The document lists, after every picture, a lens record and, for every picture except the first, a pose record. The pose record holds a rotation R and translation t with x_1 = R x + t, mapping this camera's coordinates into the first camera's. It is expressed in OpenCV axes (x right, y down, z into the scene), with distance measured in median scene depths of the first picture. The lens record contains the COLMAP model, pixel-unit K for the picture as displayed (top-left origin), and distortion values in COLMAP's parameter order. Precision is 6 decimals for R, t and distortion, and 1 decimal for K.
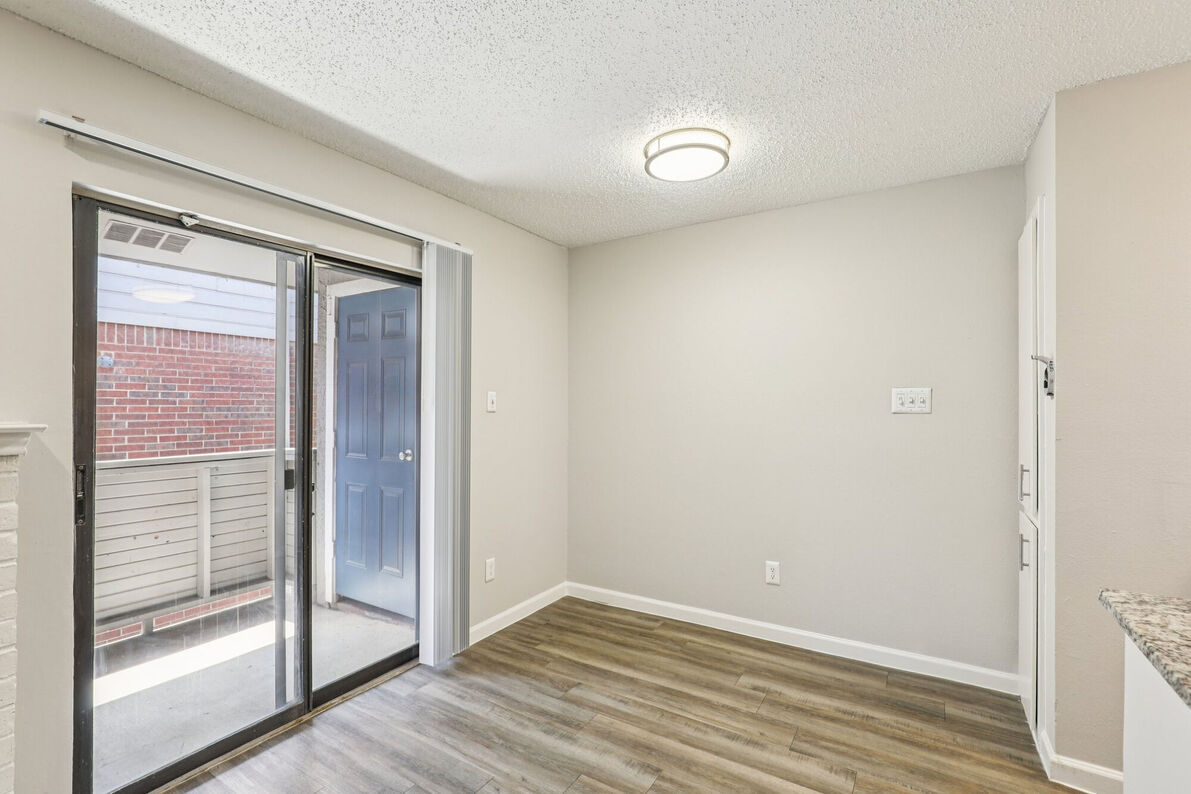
lens RADIAL K [[538.9, 0, 601.0], [0, 538.9, 402.9], [0, 0, 1]] dist [0.000617, 0.000767]
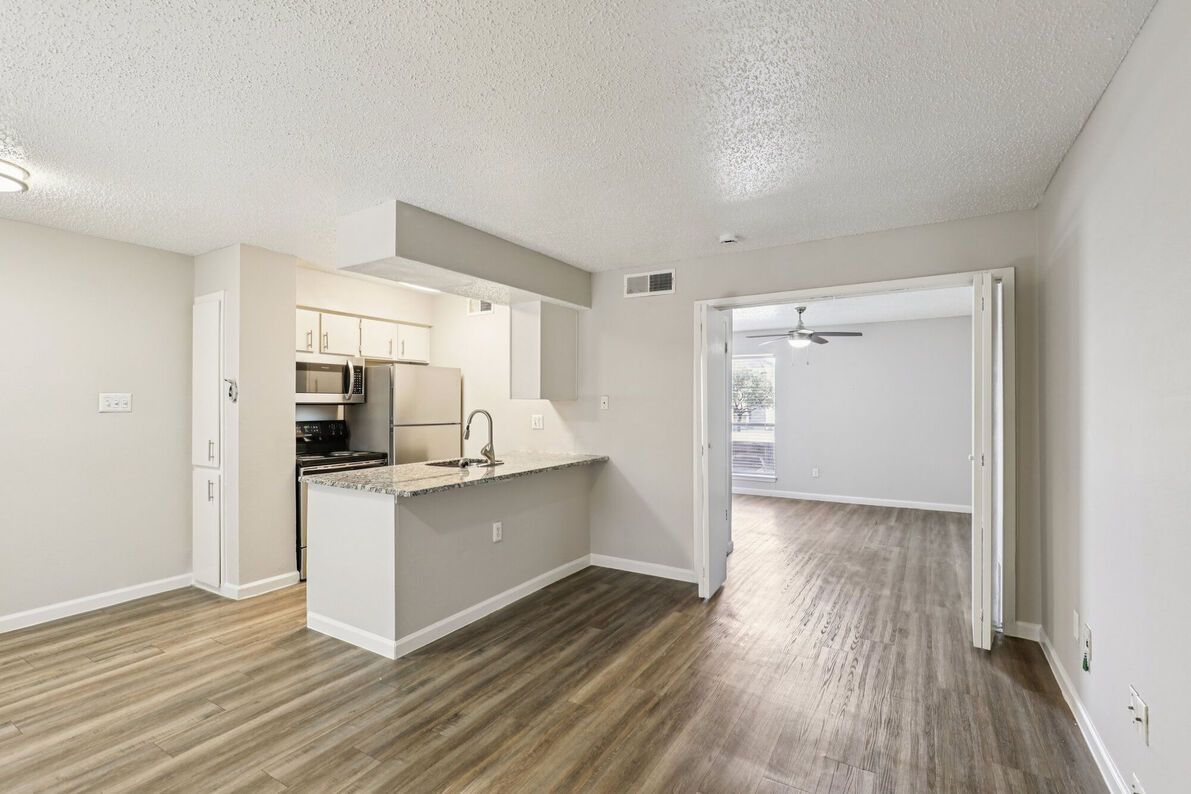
lens RADIAL K [[538.9, 0, 601.0], [0, 538.9, 402.9], [0, 0, 1]] dist [0.000617, 0.000767]
pose [[-0.016731, 0.000810, 0.999860, -0.949378], [-0.005321, 0.999985, -0.000899, -0.010663], [-0.999846, -0.005335, -0.016726, -0.223245]]
